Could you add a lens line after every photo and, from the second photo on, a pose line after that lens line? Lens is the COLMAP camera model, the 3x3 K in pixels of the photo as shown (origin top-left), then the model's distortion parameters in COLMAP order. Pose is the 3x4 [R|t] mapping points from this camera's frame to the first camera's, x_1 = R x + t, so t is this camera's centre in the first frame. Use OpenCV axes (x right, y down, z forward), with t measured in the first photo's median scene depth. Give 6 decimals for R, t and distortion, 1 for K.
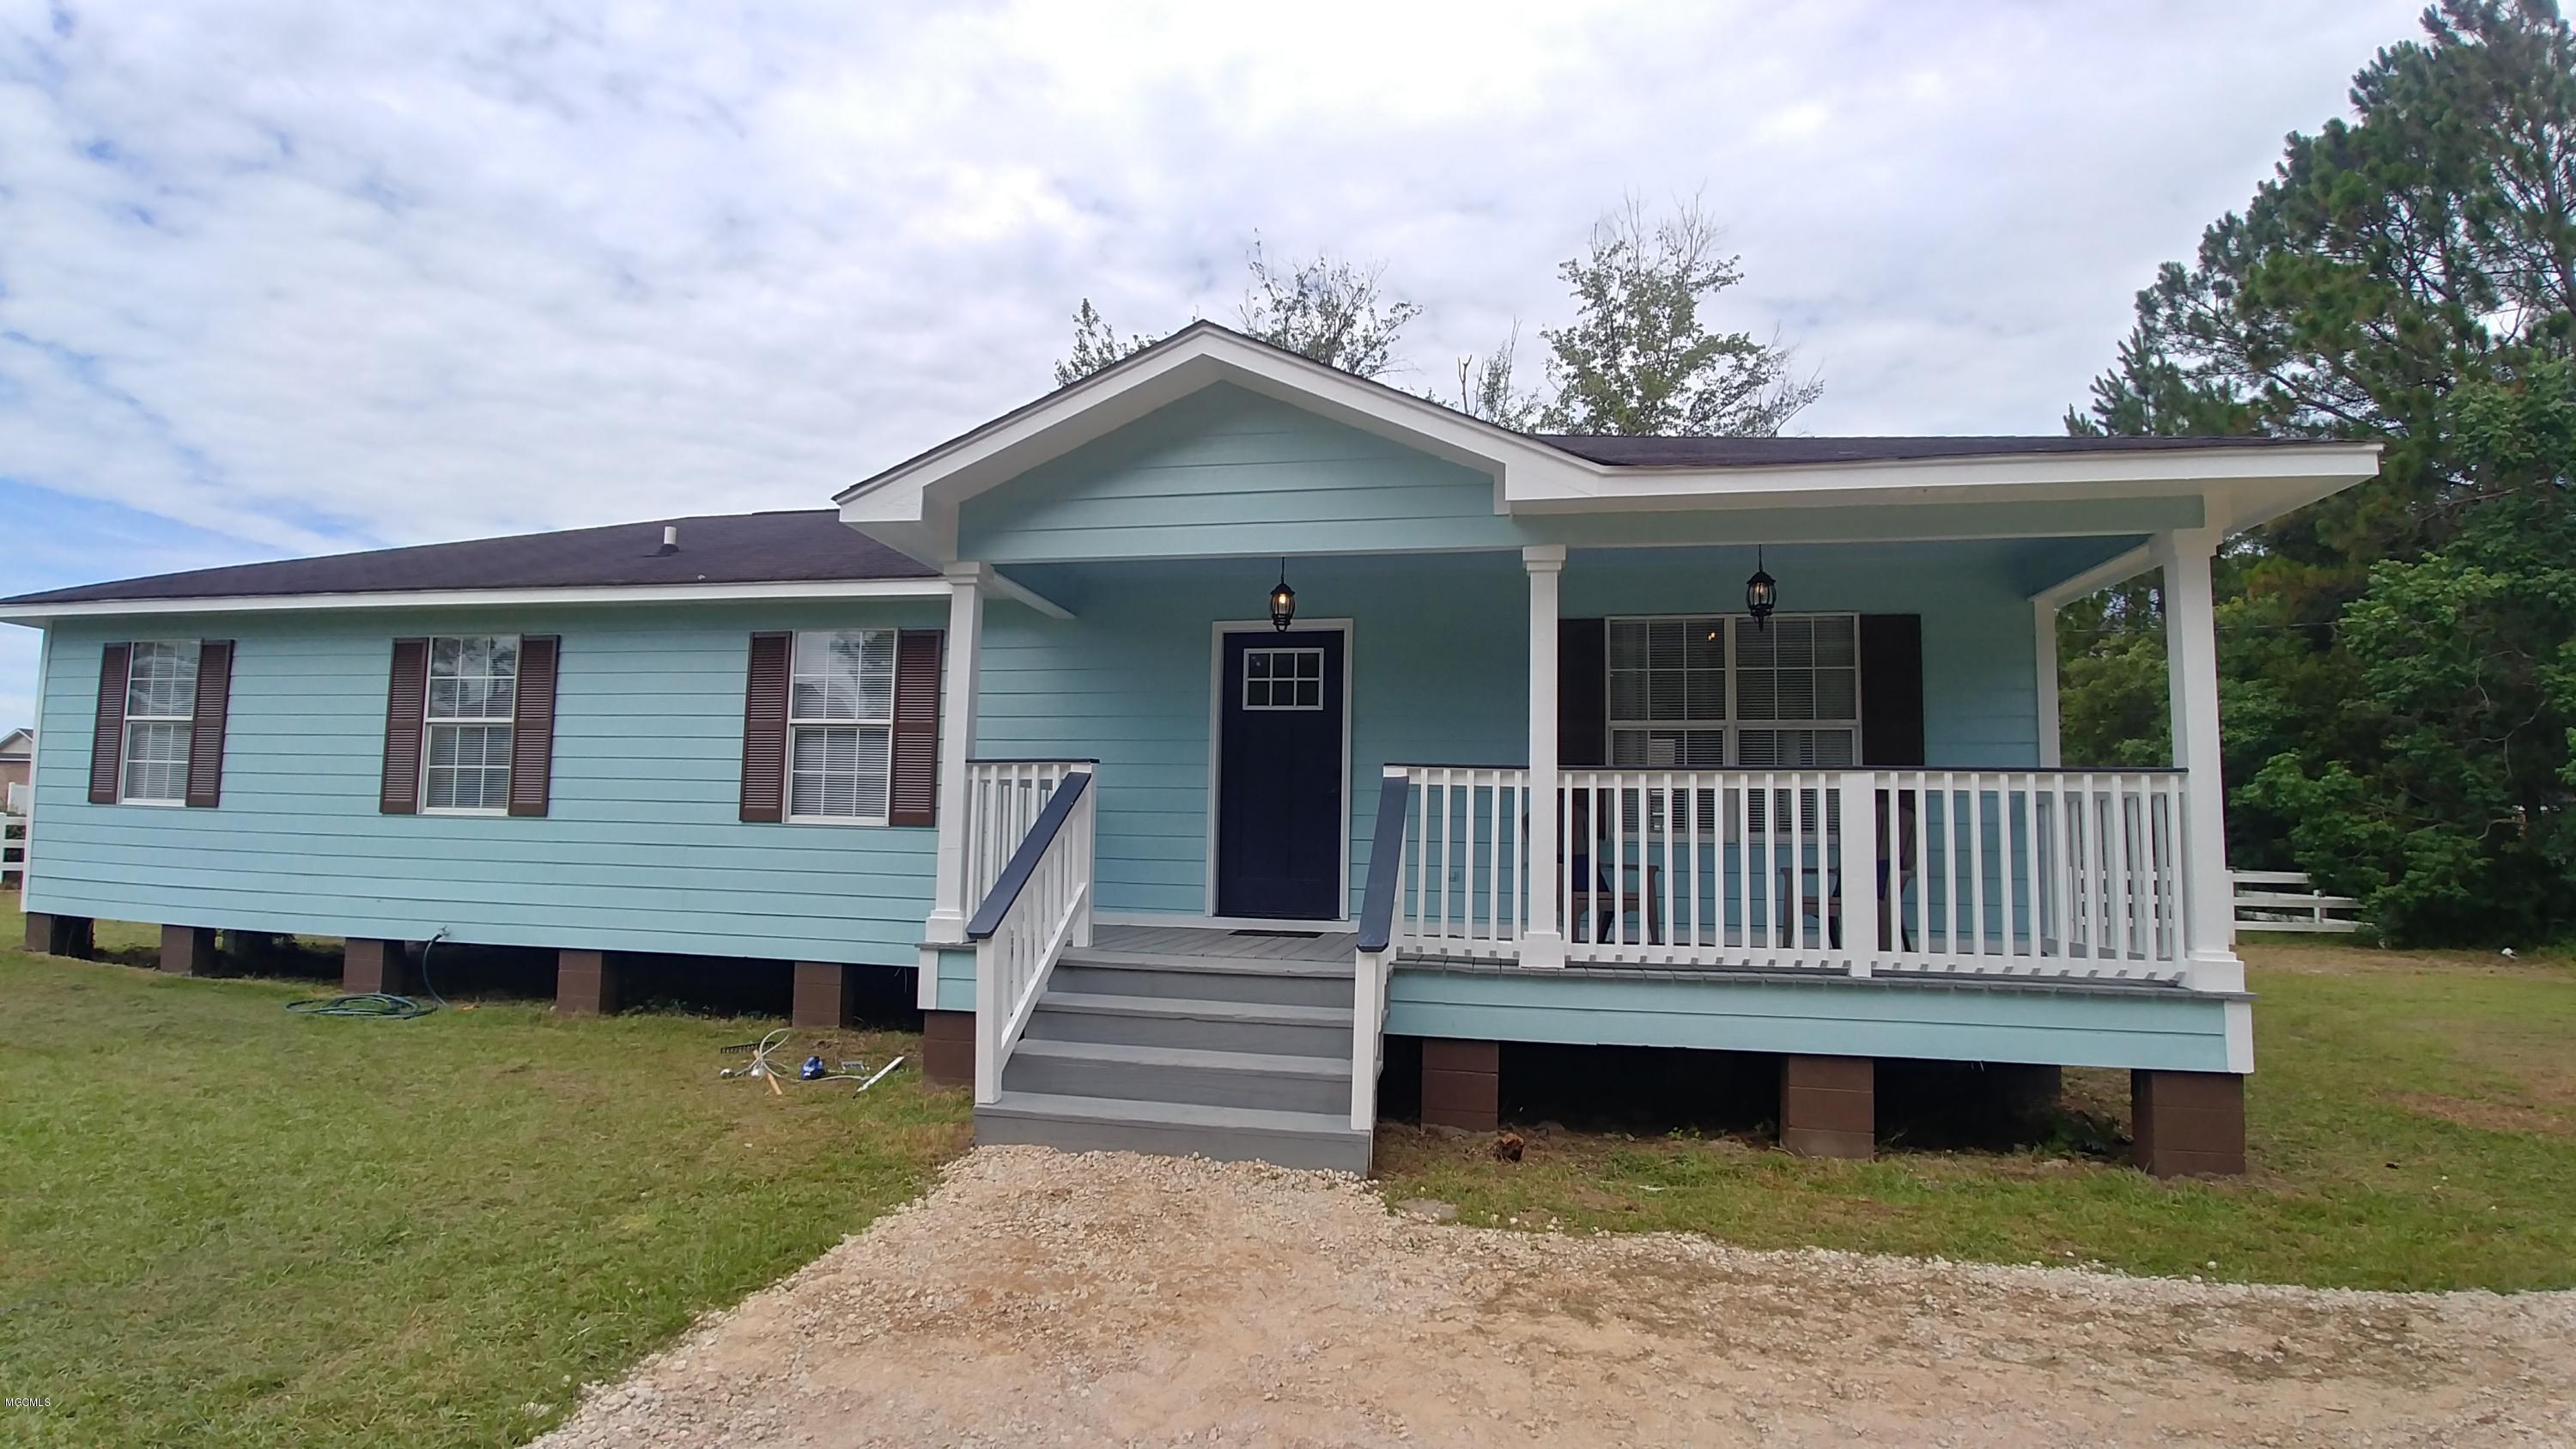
lens RADIAL K [[1169.4, 0, 1275.1], [0, 1169.4, 736.8], [0, 0, 1]] dist [-0.017612, -0.000605]
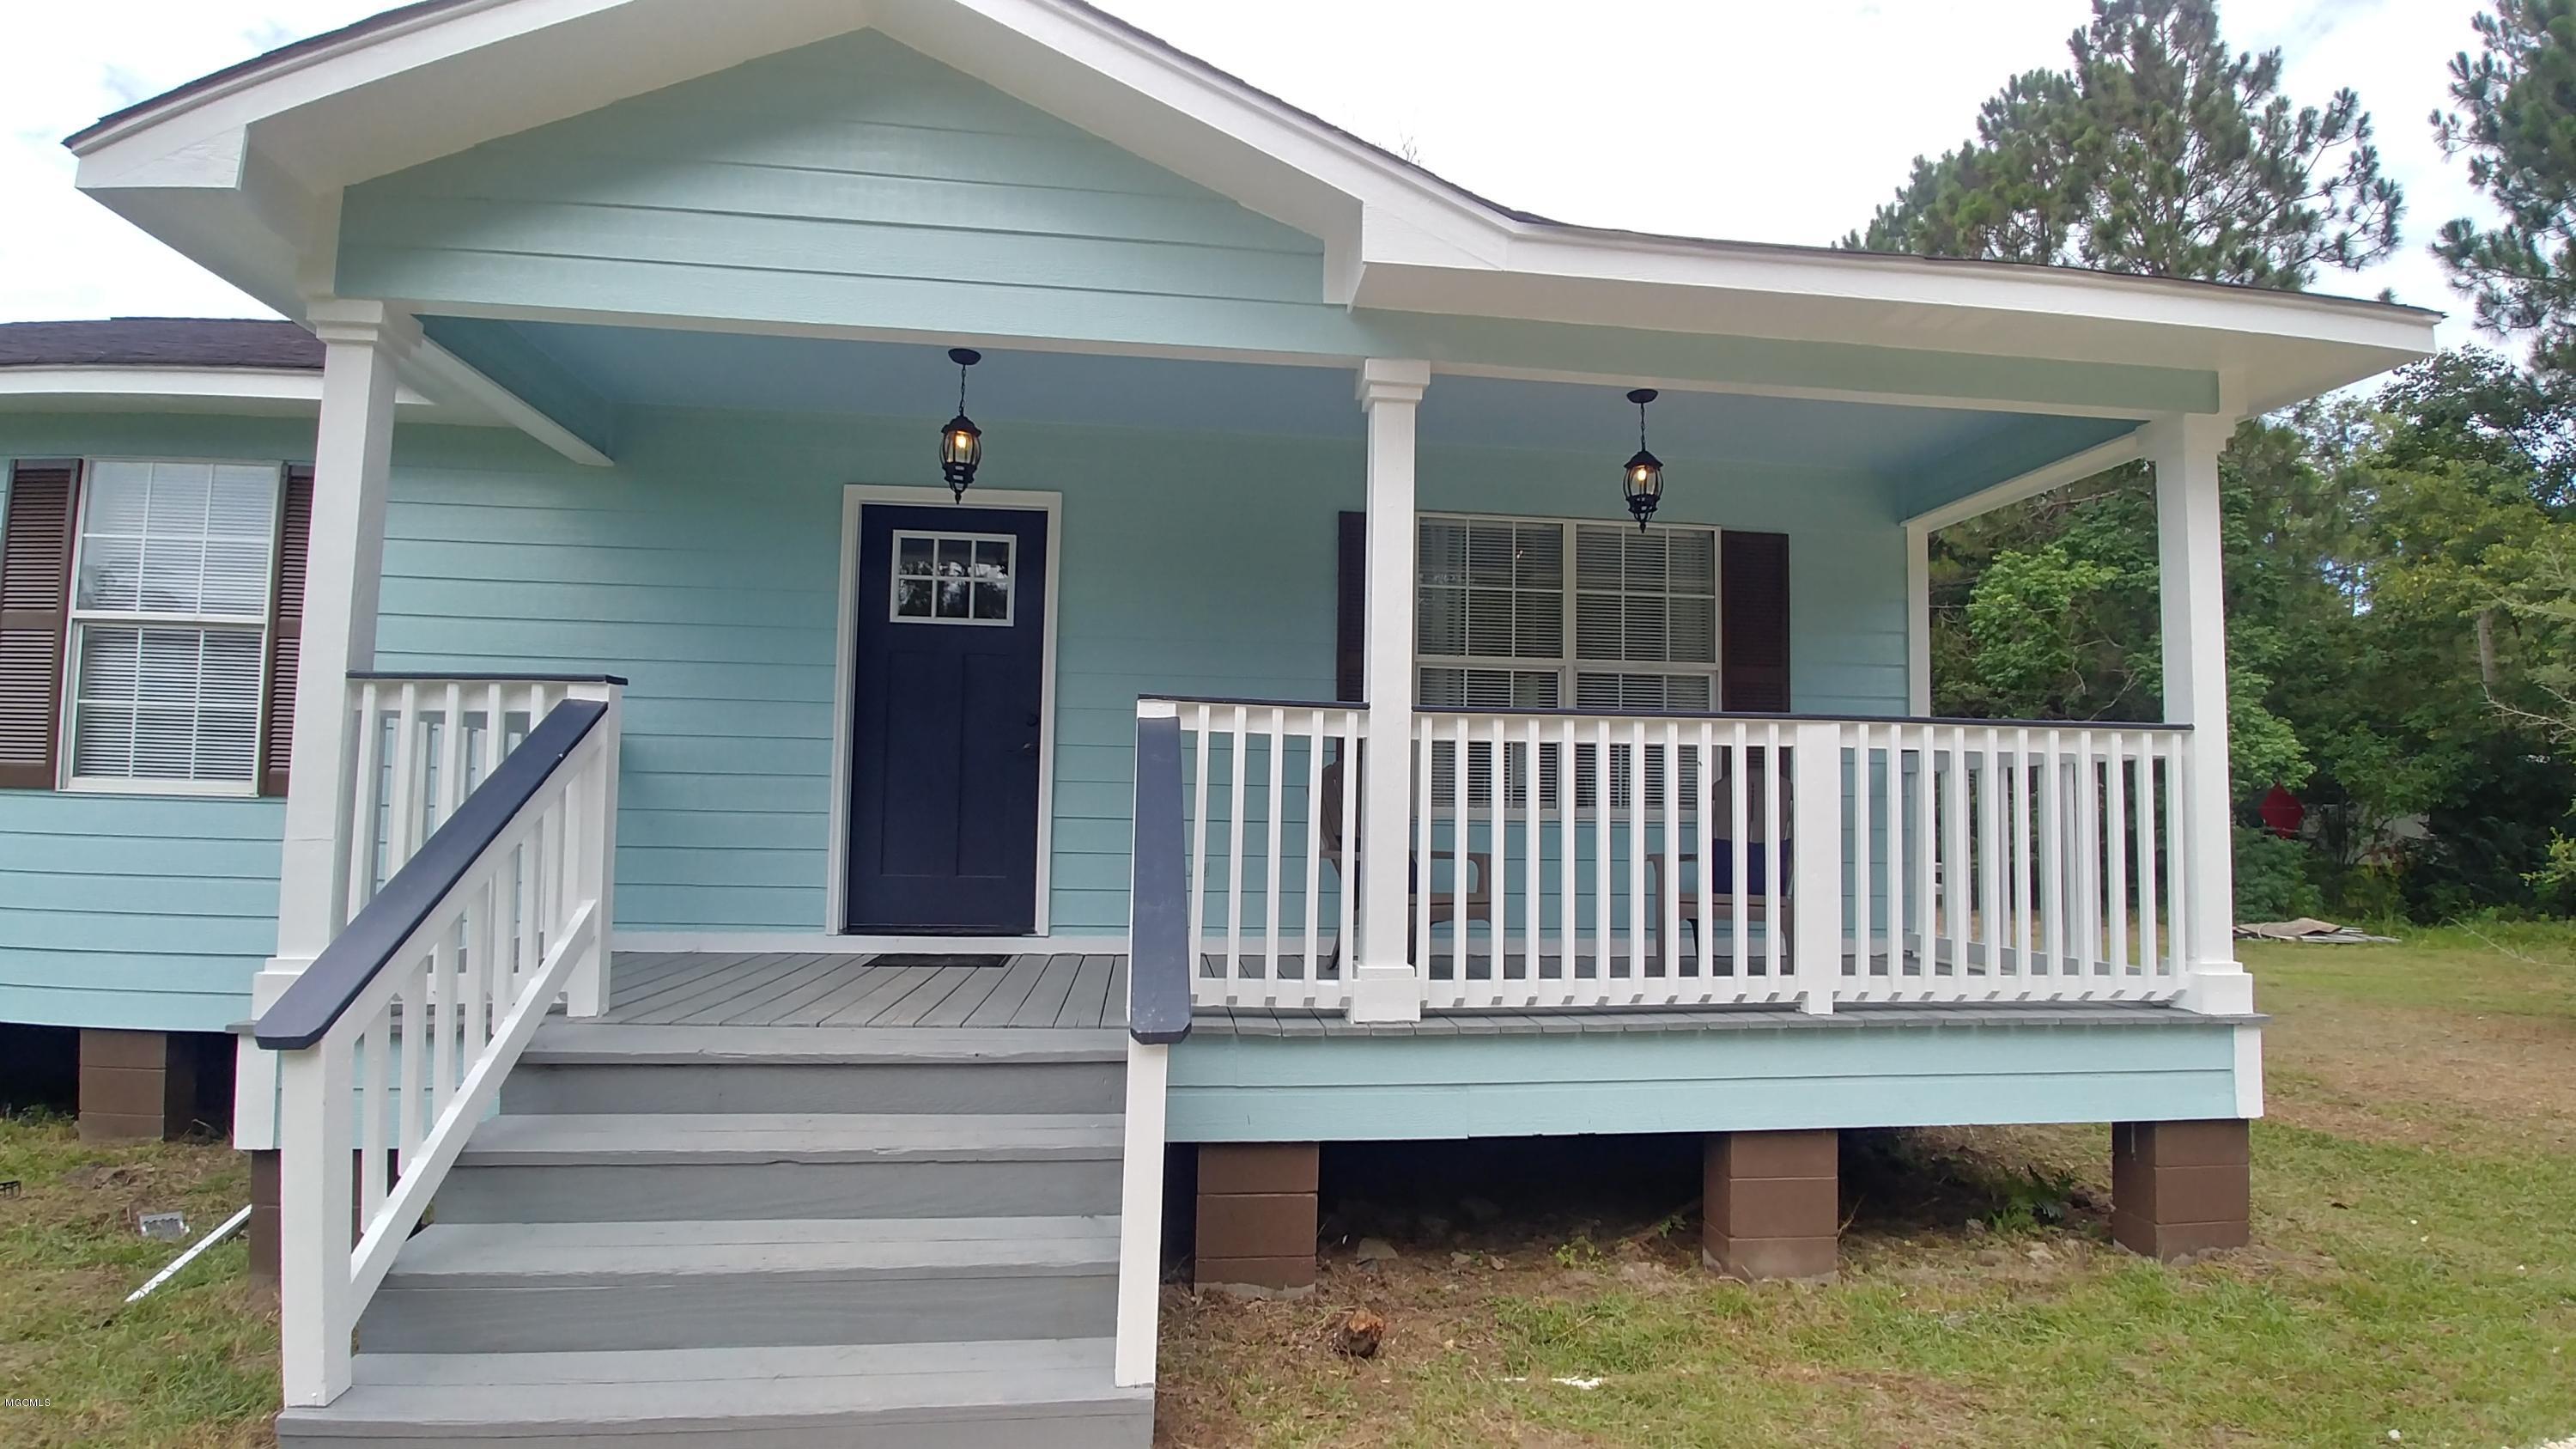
lens RADIAL K [[1169.4, 0, 1275.1], [0, 1169.4, 736.8], [0, 0, 1]] dist [-0.017612, -0.000605]
pose [[0.954339, 0.016316, 0.298280, -0.019462], [-0.023988, 0.999468, 0.022079, 0.027866], [-0.297761, -0.028226, 0.954223, 0.381658]]
